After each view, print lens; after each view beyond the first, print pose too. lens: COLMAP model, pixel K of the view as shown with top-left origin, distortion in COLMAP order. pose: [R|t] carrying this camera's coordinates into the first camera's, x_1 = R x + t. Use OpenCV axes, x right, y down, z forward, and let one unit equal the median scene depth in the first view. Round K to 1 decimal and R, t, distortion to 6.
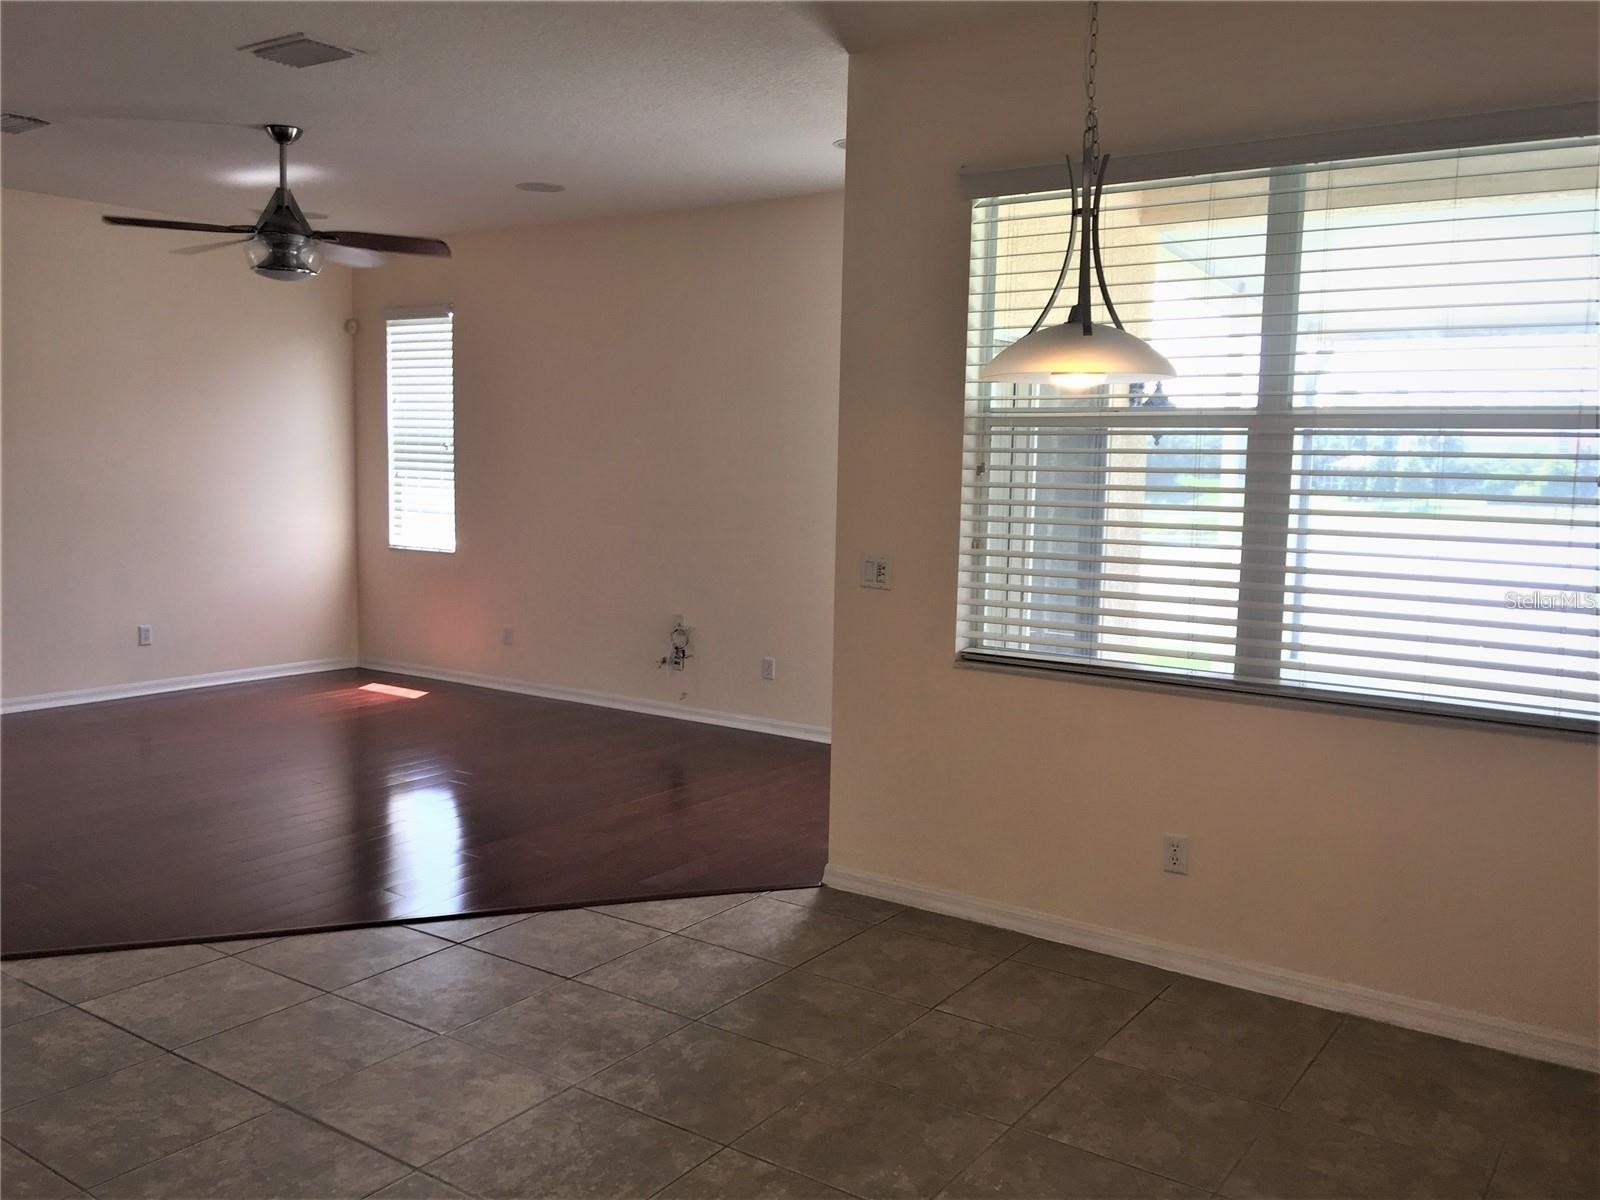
lens RADIAL K [[1363.7, 0, 795.4], [0, 1363.7, 594.3], [0, 0, 1]] dist [0.085462, -0.145229]
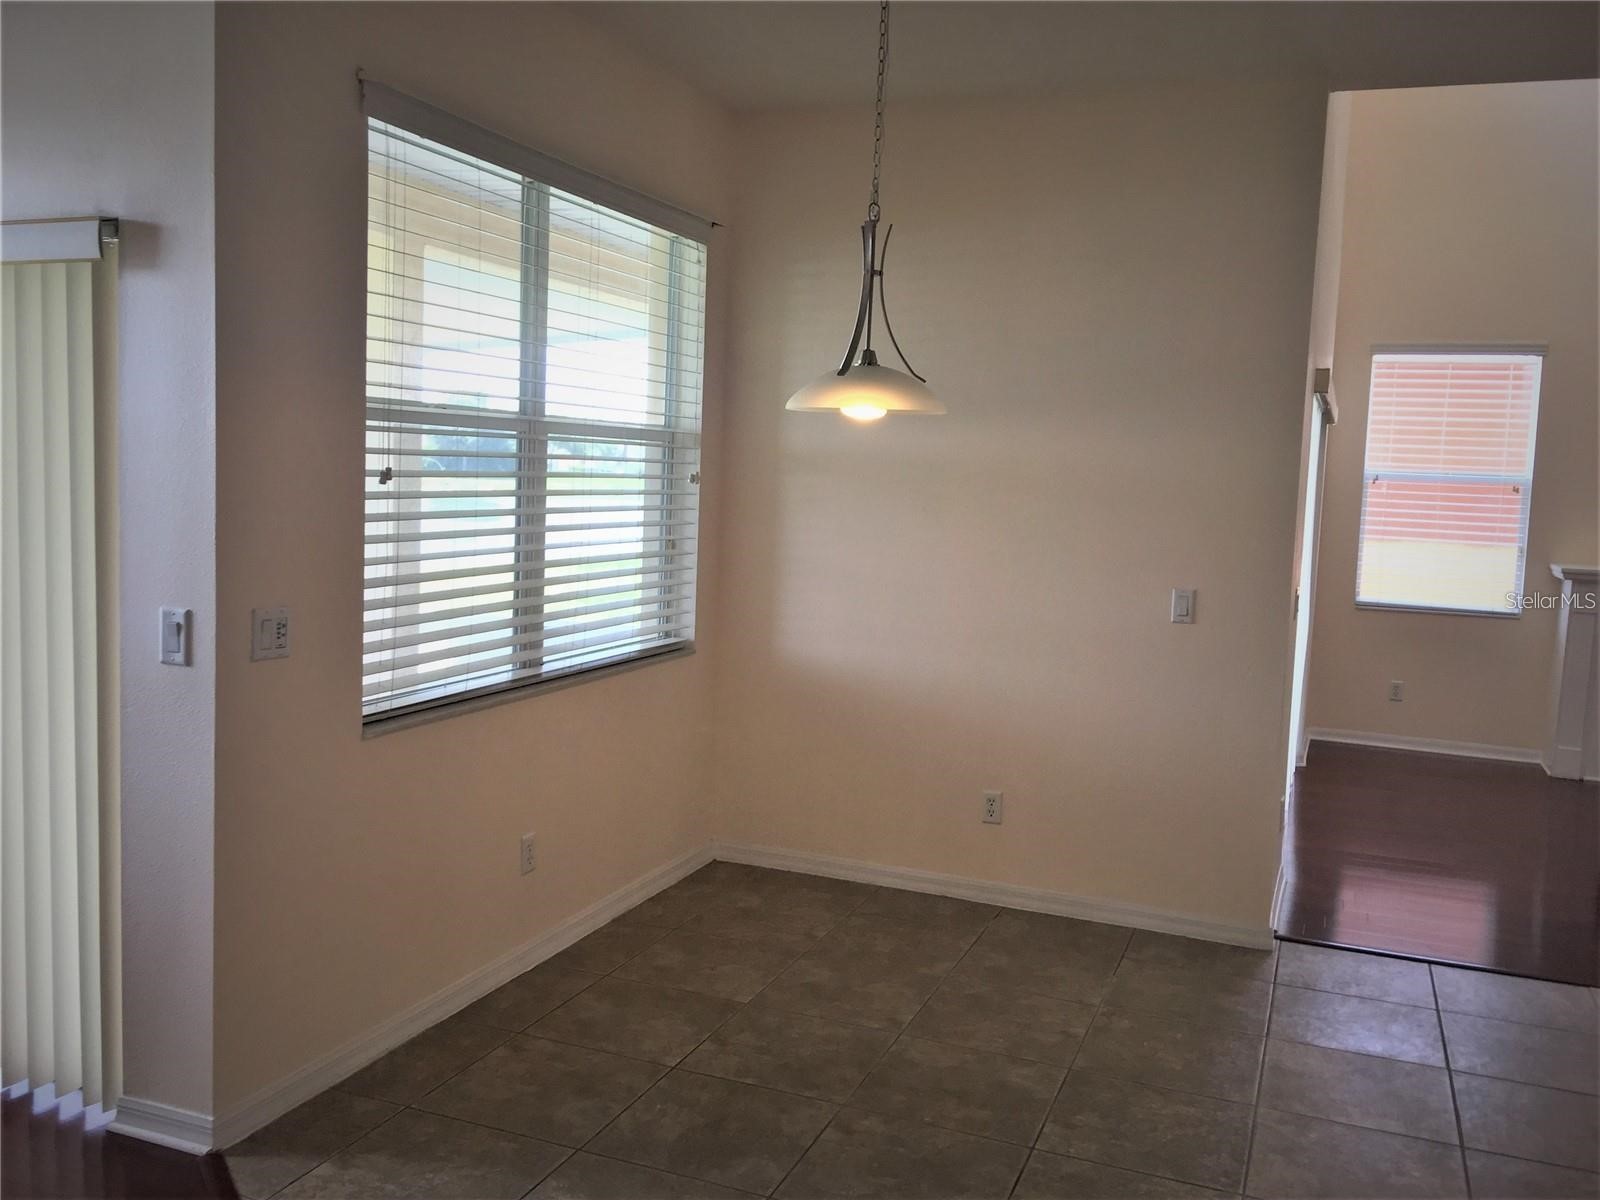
lens RADIAL K [[1363.7, 0, 795.4], [0, 1363.7, 594.3], [0, 0, 1]] dist [0.085462, -0.145229]
pose [[-0.223154, -0.116558, 0.967790, -0.739023], [0.064079, 0.988924, 0.133879, -0.125079], [-0.972675, 0.091890, -0.213213, 1.034693]]
